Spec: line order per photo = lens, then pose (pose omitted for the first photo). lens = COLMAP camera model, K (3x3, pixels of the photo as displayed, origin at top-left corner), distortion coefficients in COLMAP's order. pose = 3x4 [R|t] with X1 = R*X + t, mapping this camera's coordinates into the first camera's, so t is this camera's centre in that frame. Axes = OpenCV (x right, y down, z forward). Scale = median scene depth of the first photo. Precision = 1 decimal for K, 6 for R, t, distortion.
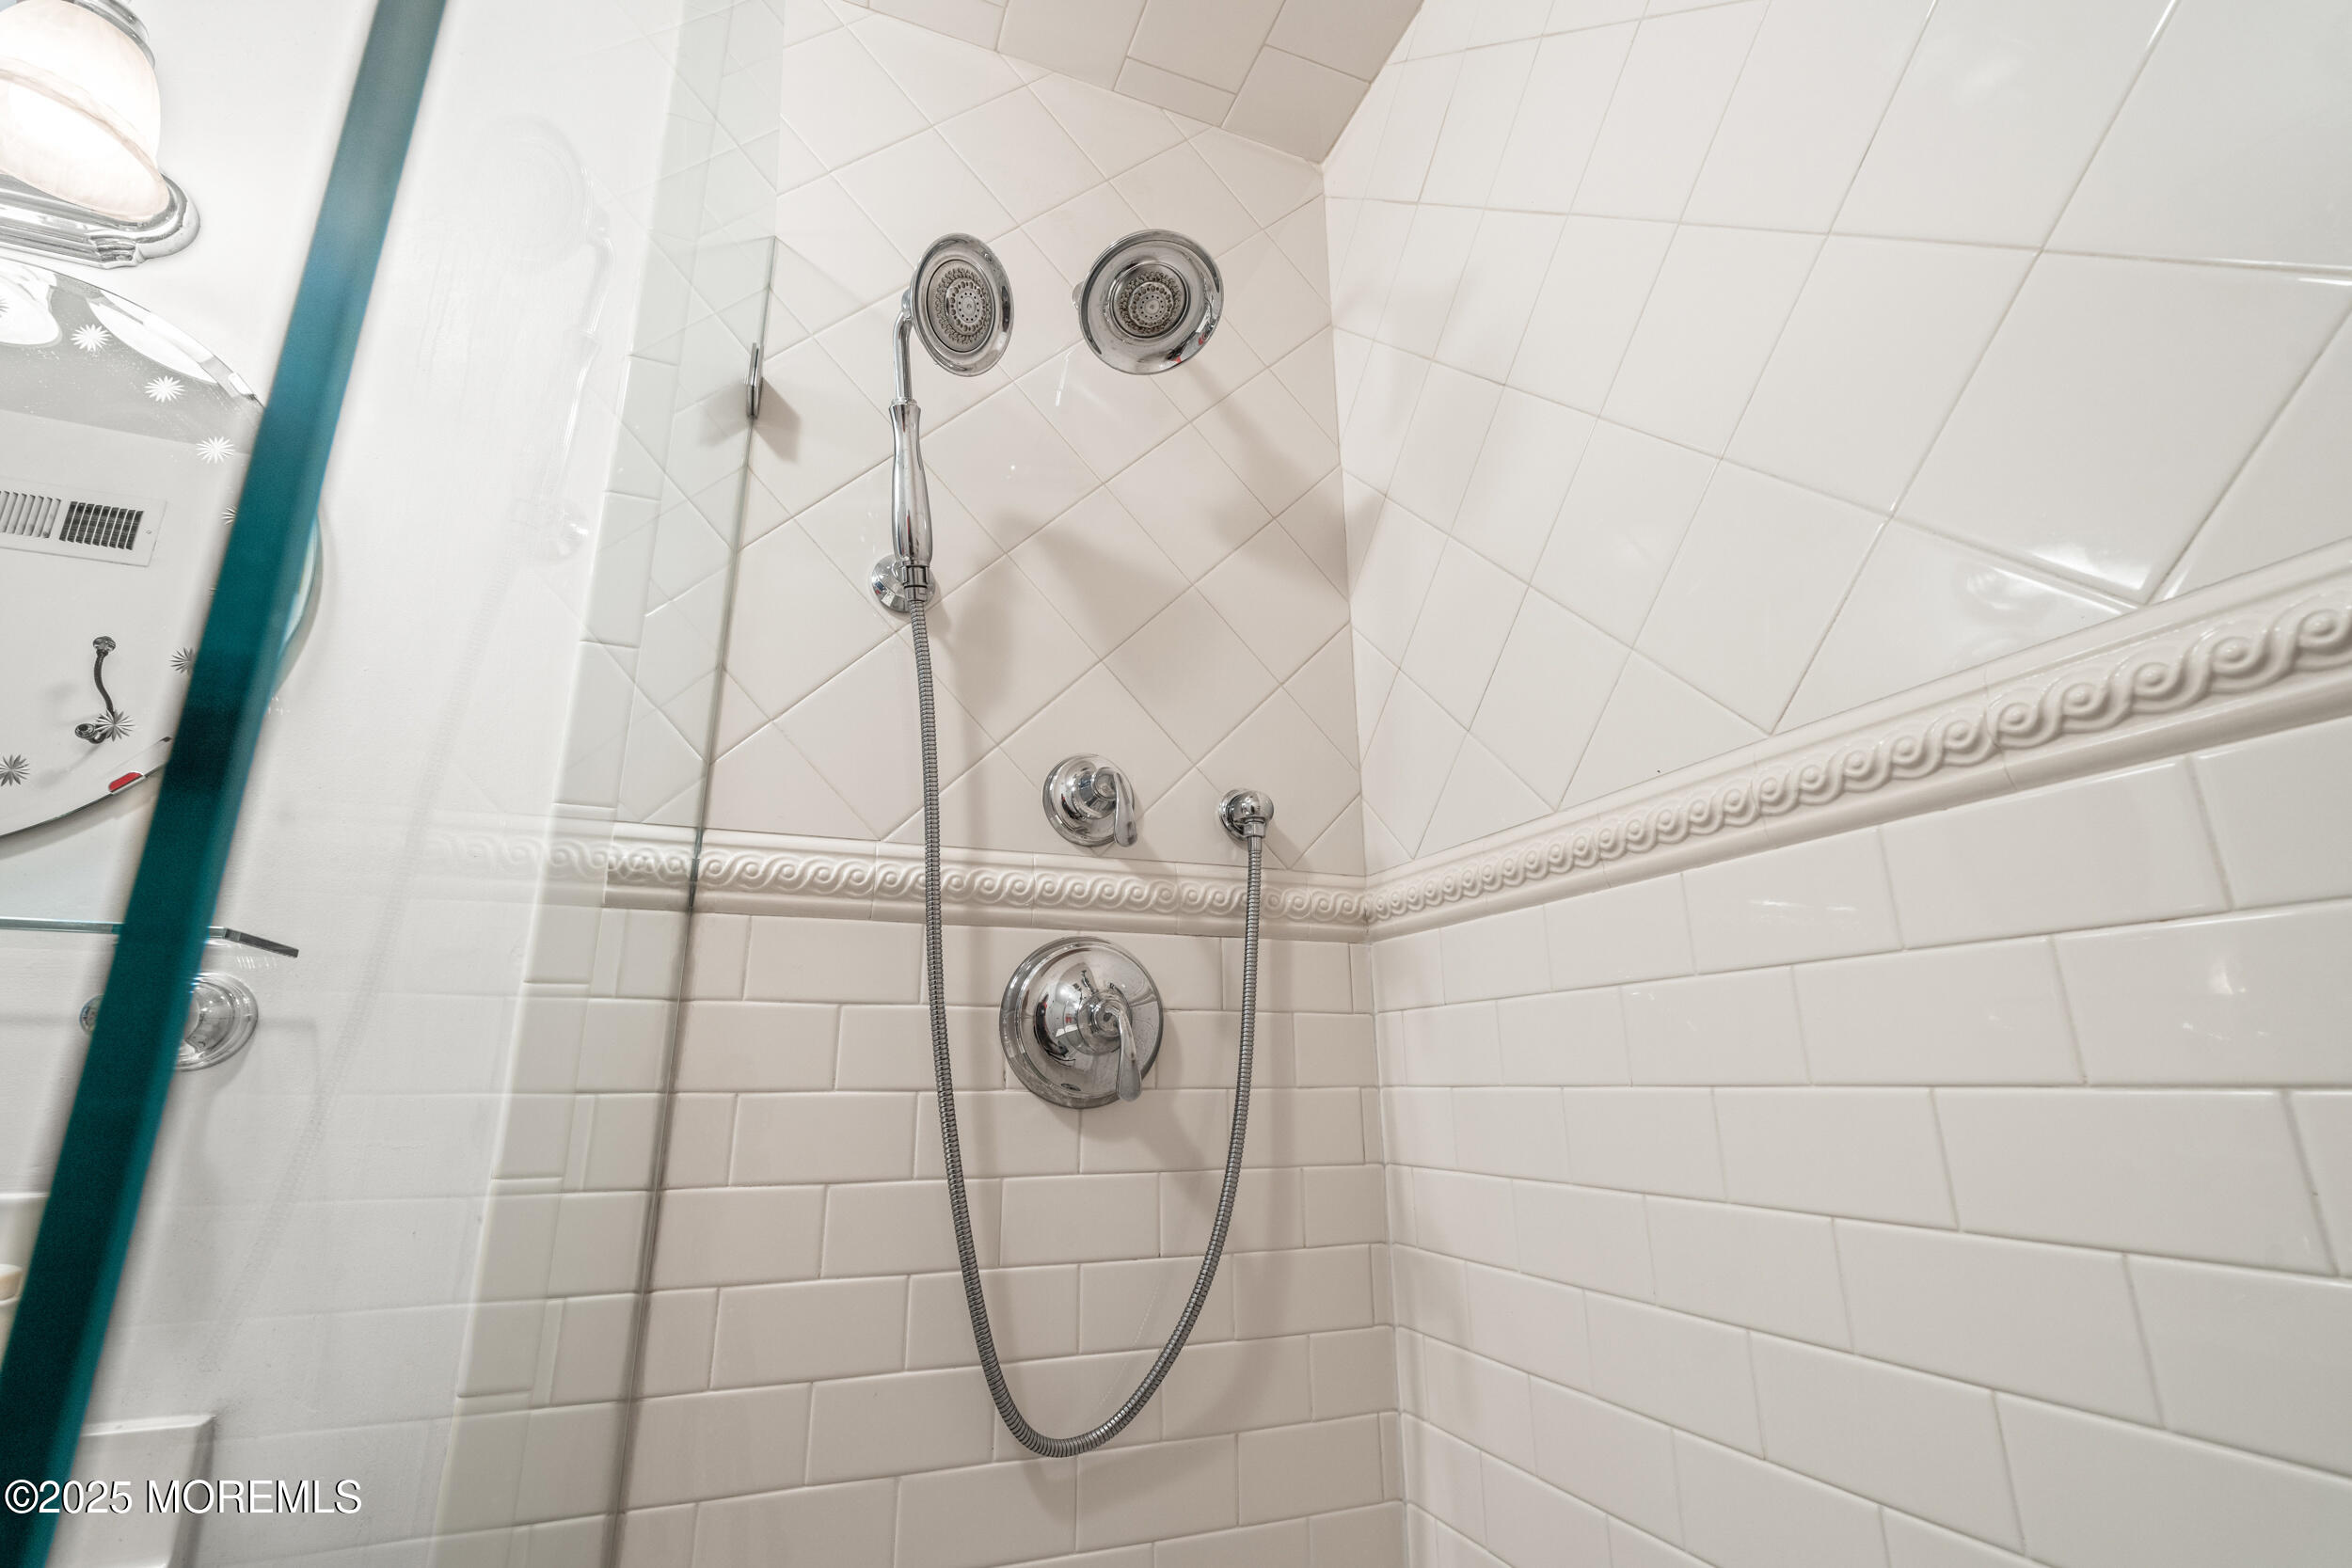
lens RADIAL K [[1061.0, 0, 1175.6], [0, 1061.0, 771.3], [0, 0, 1]] dist [-0.001390, -0.000069]
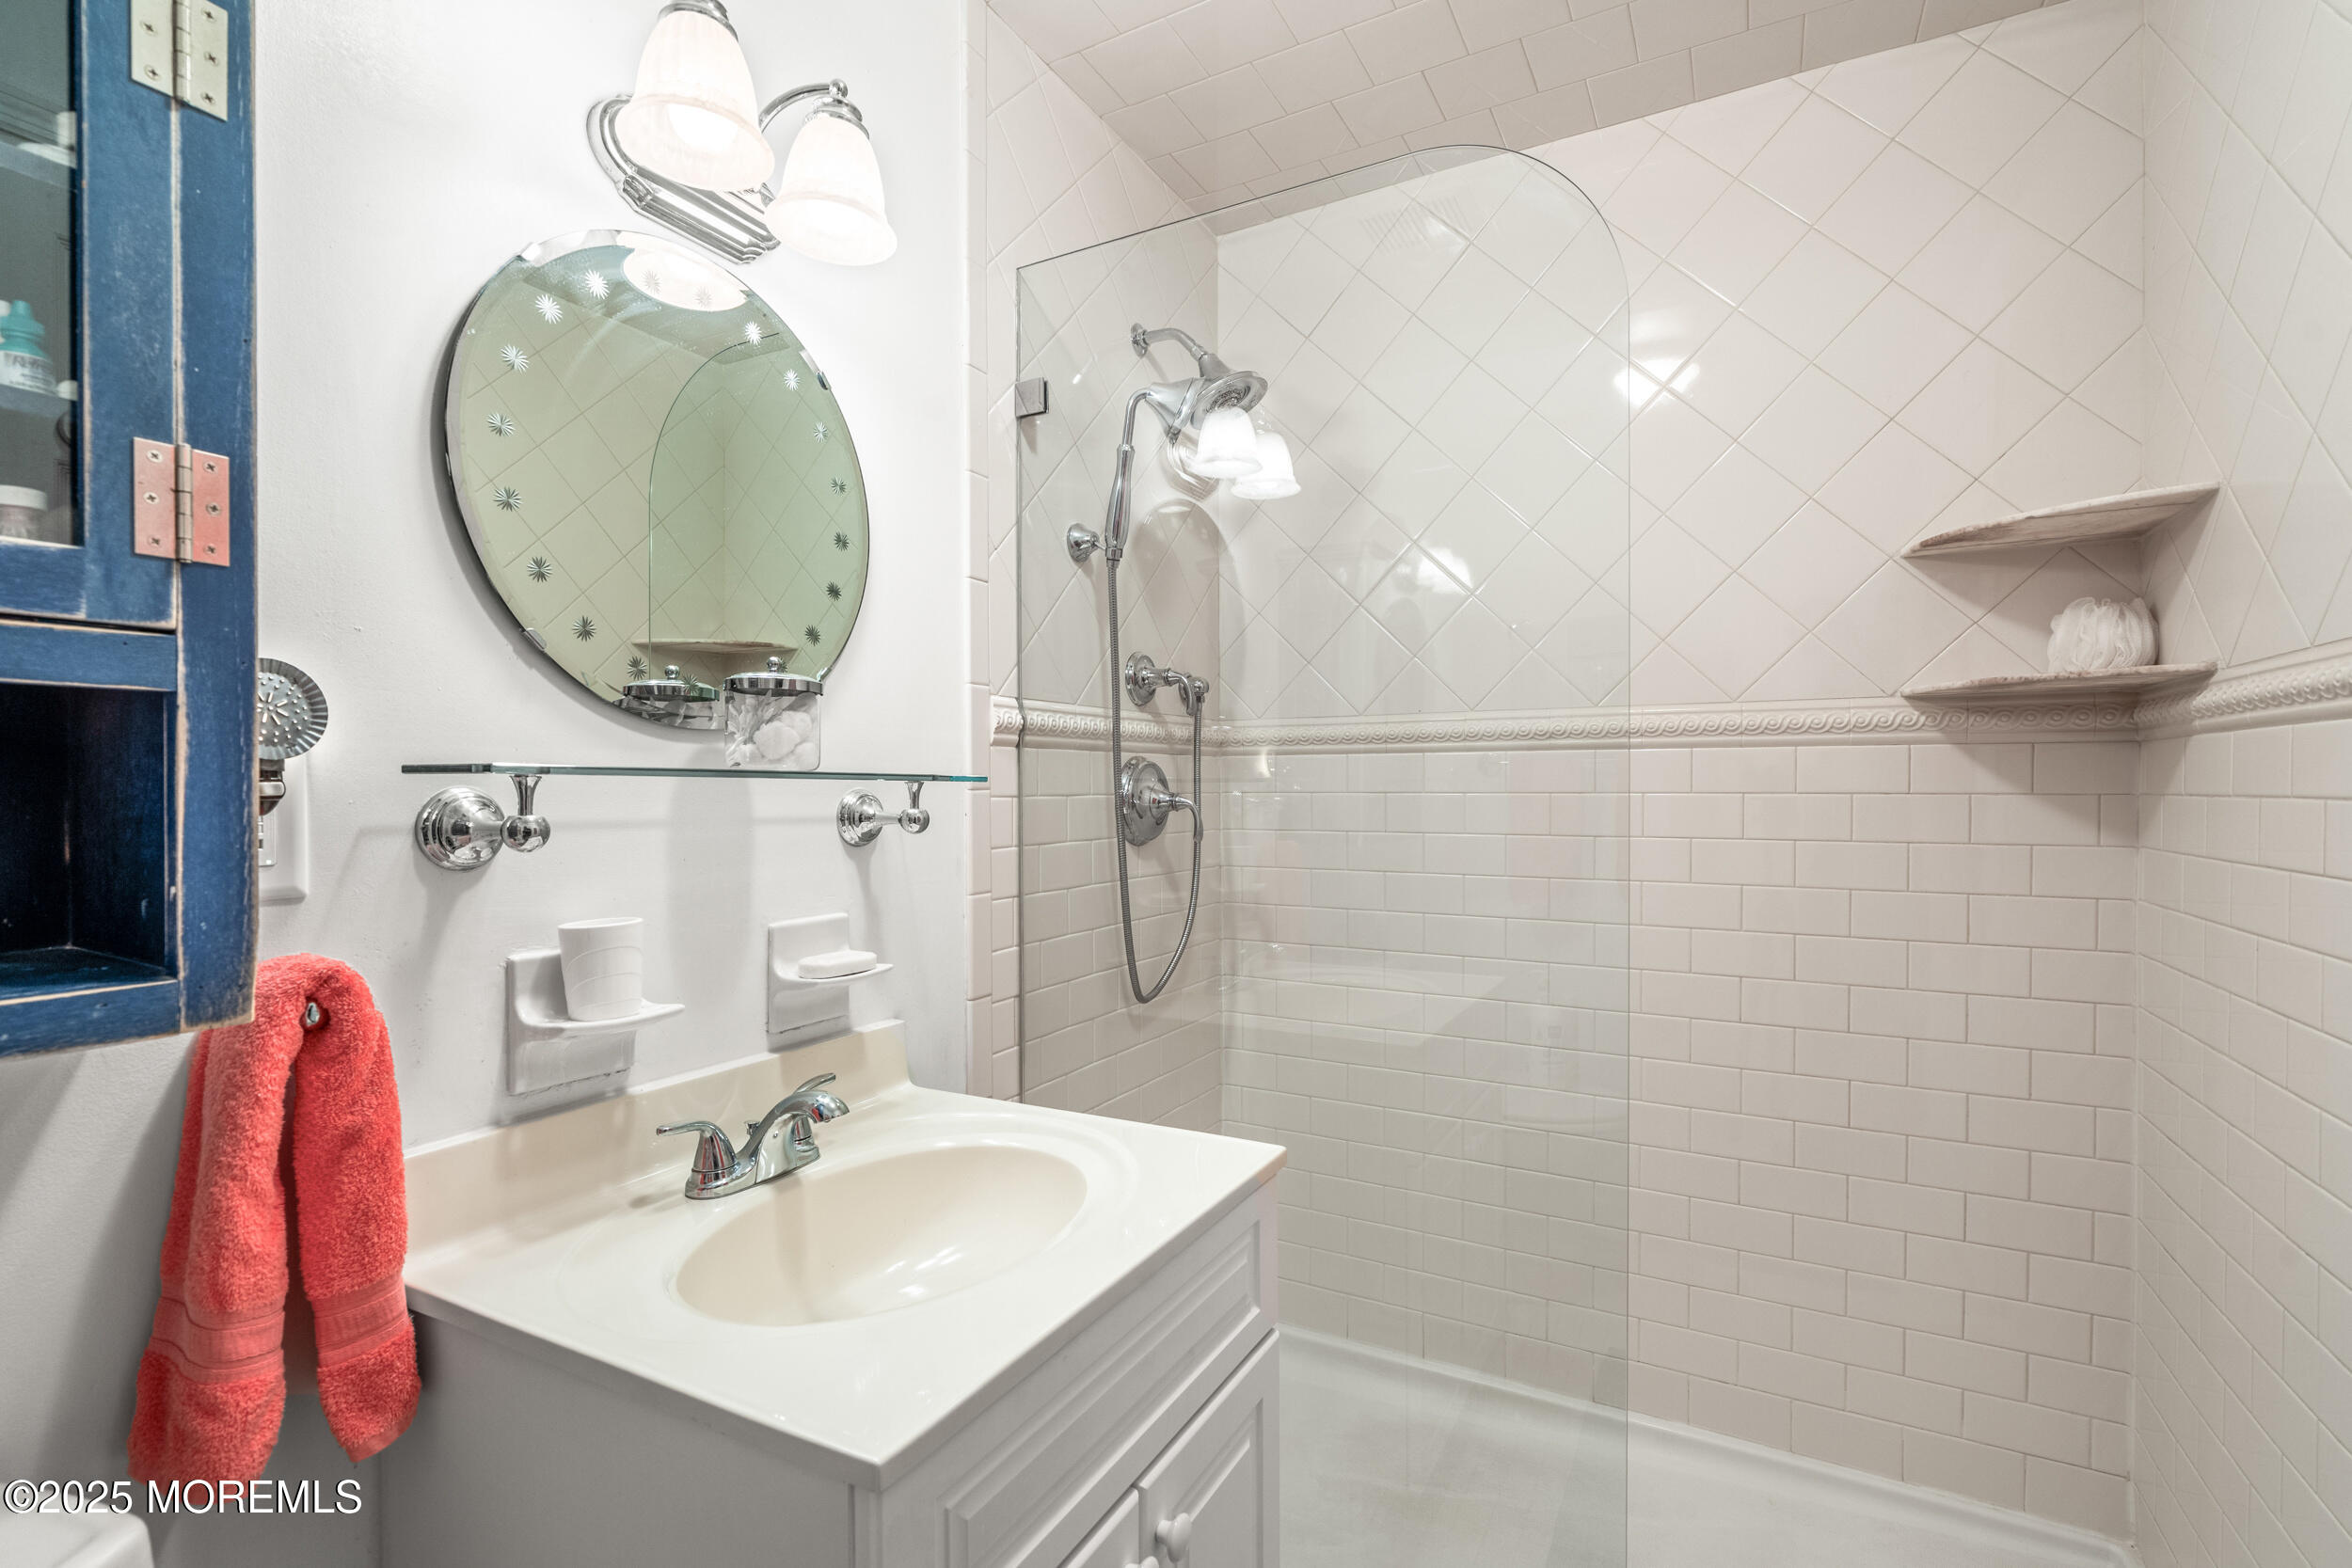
lens RADIAL K [[1069.1, 0, 1172.4], [0, 1069.1, 803.1], [0, 0, 1]] dist [0.000017, -0.000175]
pose [[0.770544, -0.015657, 0.637195, -1.353993], [-0.164002, 0.961169, 0.221941, -0.204975], [-0.615927, -0.275516, 0.738055, -0.458933]]
